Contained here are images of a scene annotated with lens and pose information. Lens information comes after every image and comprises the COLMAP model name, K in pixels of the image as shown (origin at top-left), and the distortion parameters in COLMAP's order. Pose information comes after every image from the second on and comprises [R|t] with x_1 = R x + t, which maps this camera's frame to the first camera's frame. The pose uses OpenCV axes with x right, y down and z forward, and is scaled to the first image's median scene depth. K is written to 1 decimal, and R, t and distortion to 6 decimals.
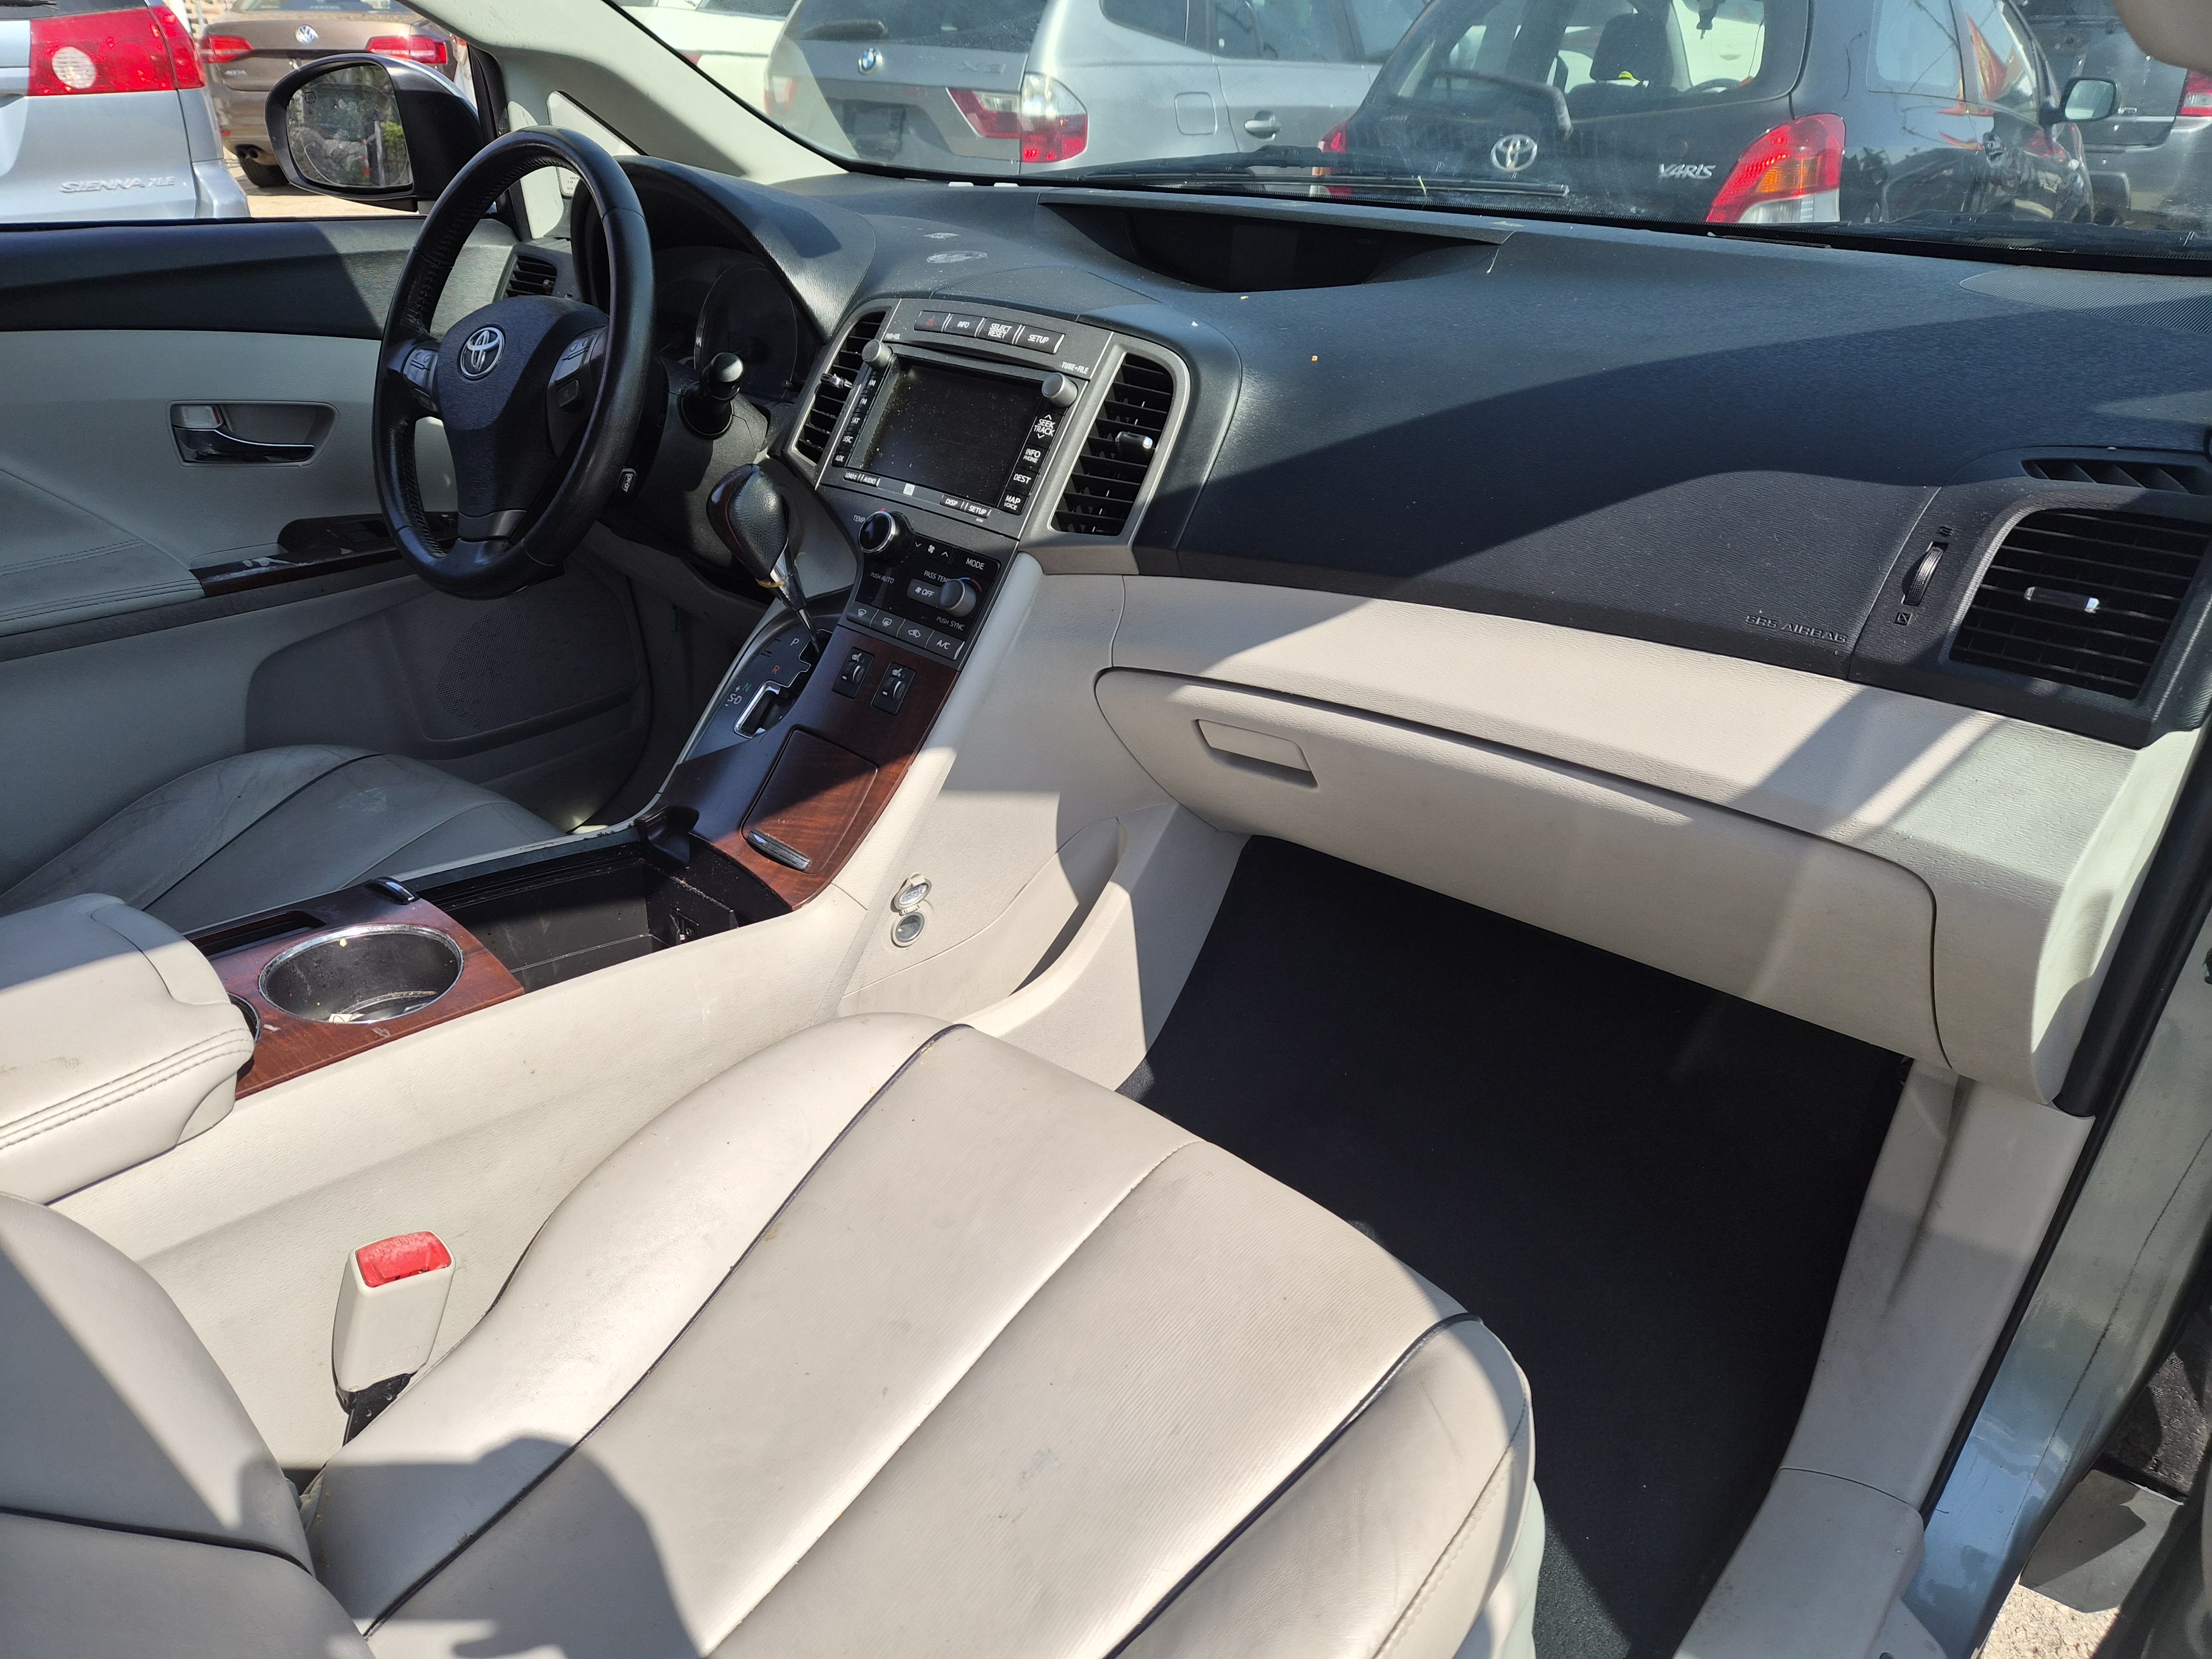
lens RADIAL K [[1487.7, 0, 1122.7], [0, 1487.7, 831.1], [0, 0, 1]] dist [-0.026530, -0.002424]
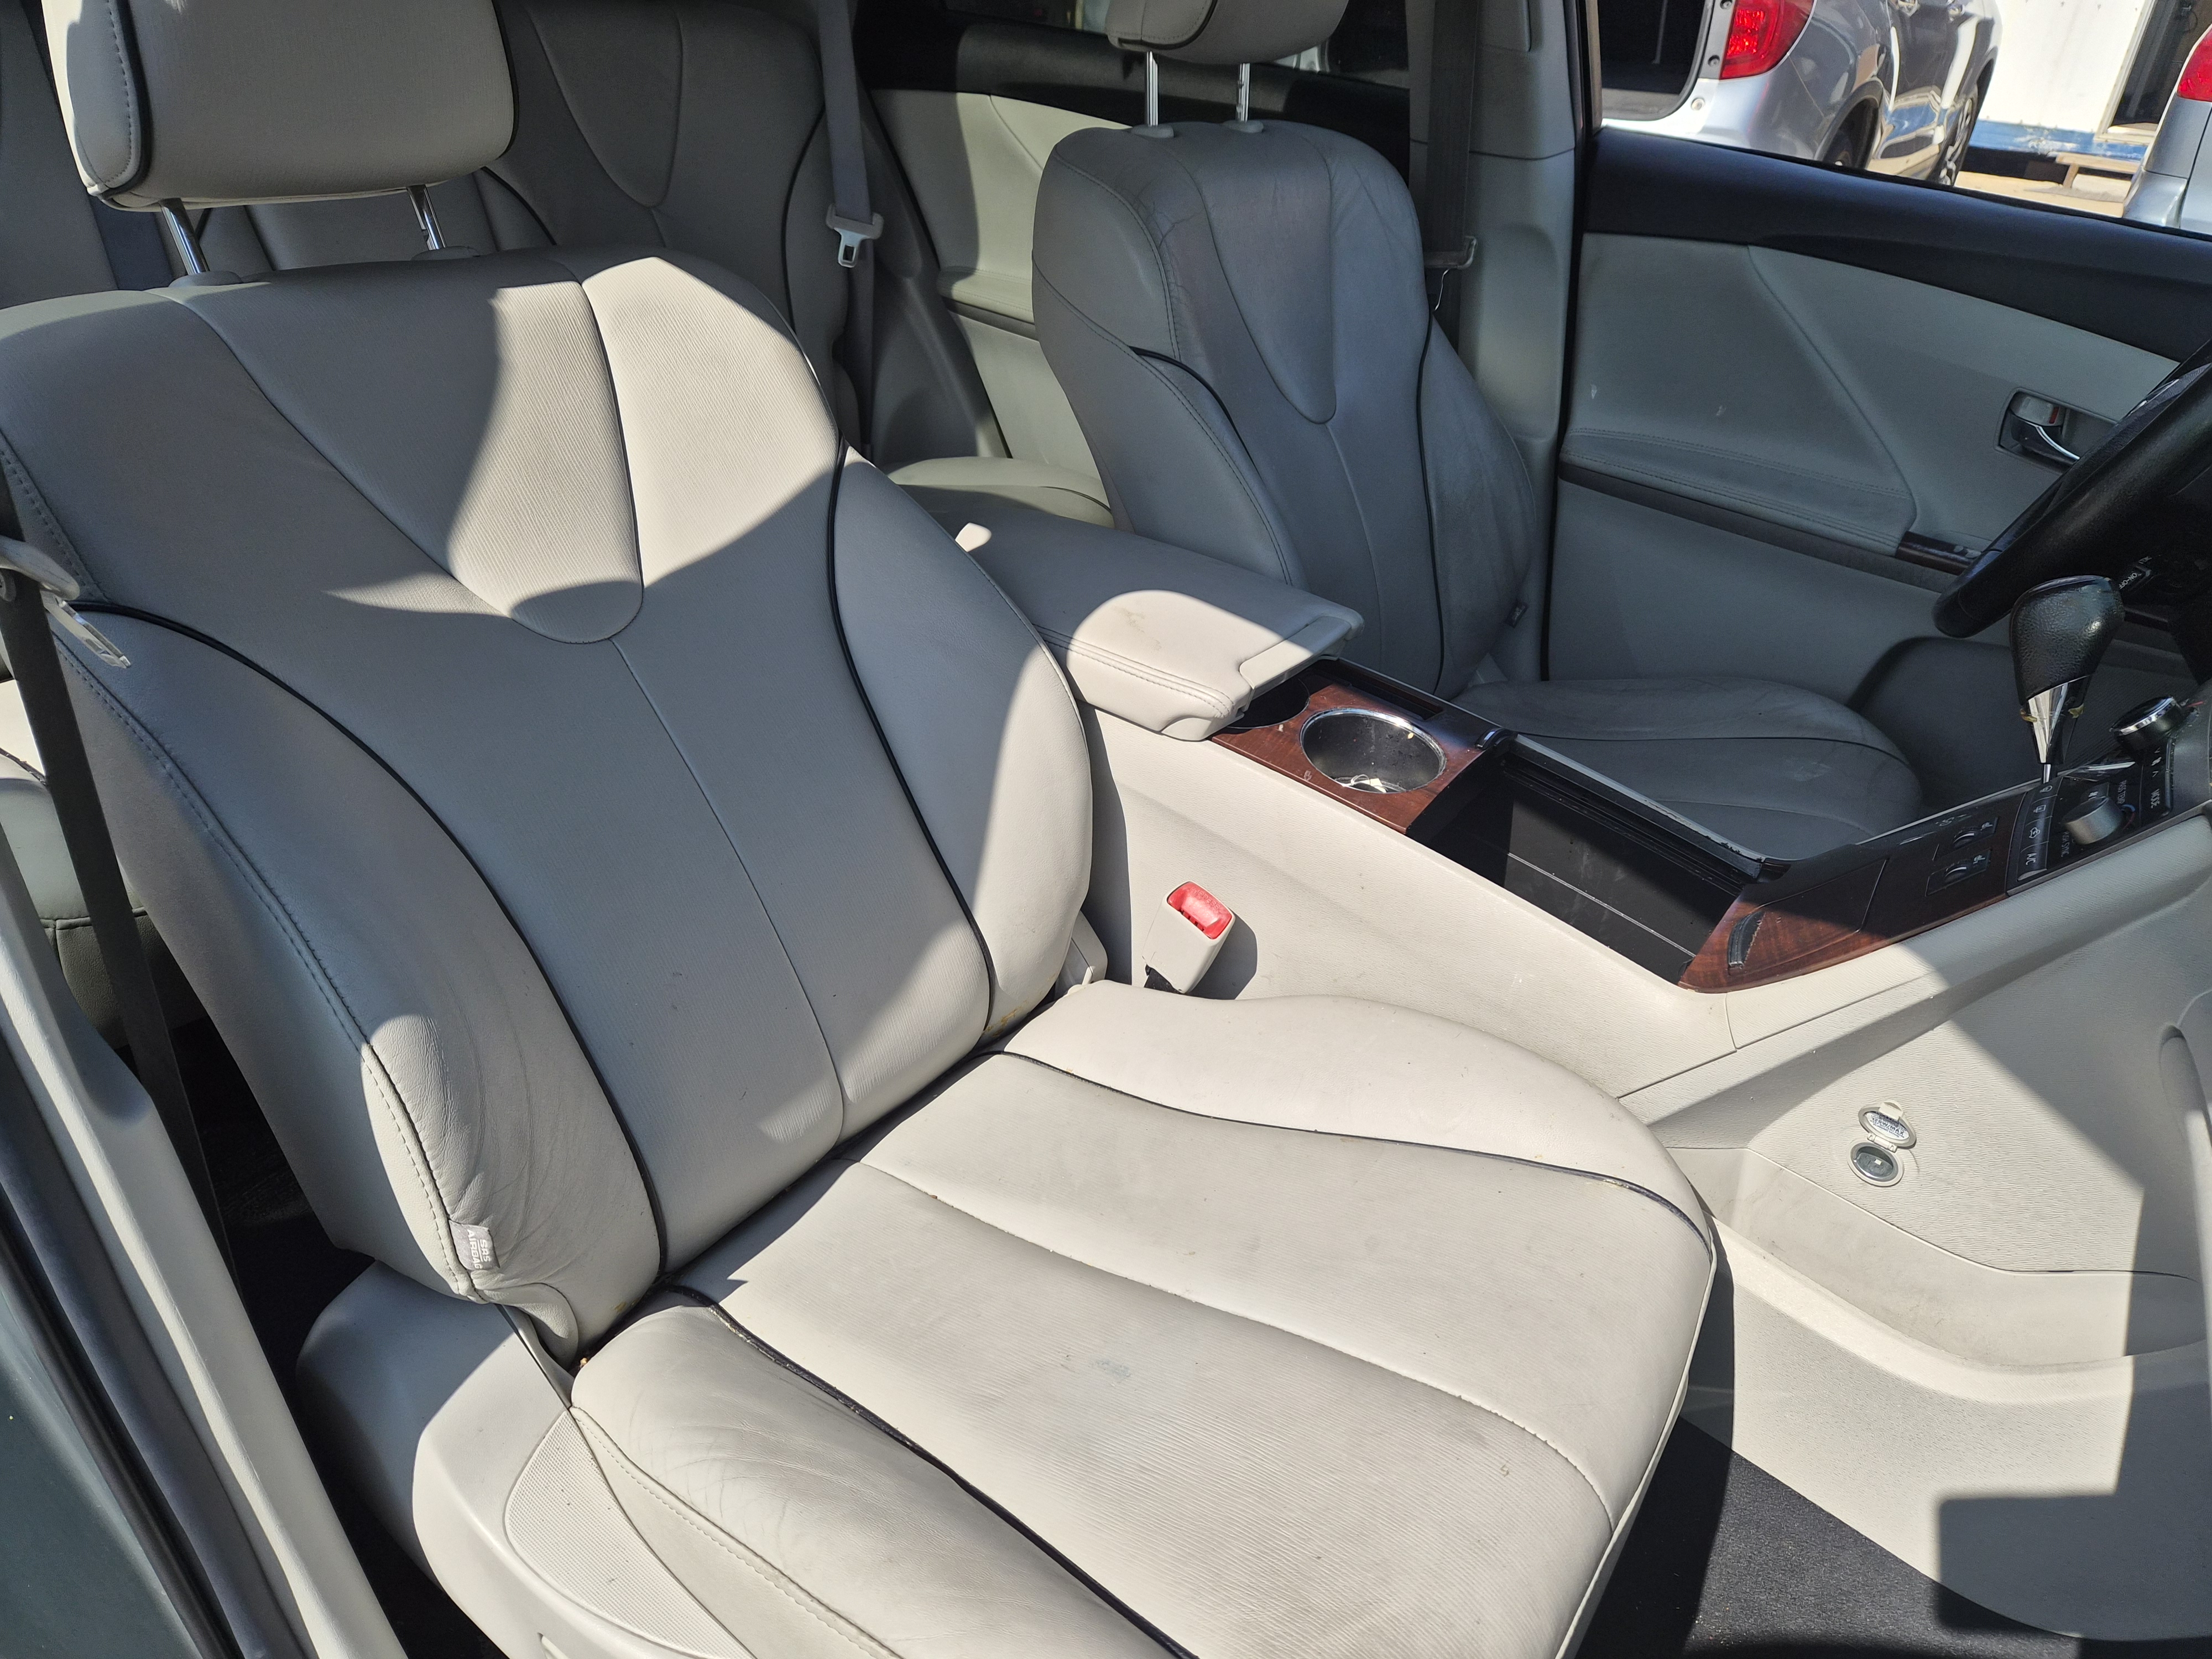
lens RADIAL K [[1464.7, 0, 1106.0], [0, 1464.7, 829.5], [0, 0, 1]] dist [-0.031840, 0.003521]
pose [[0.037425, 0.488156, -0.871954, 0.472258], [-0.503652, 0.762849, 0.405458, -0.195160], [0.863096, 0.423987, 0.274410, 0.411730]]
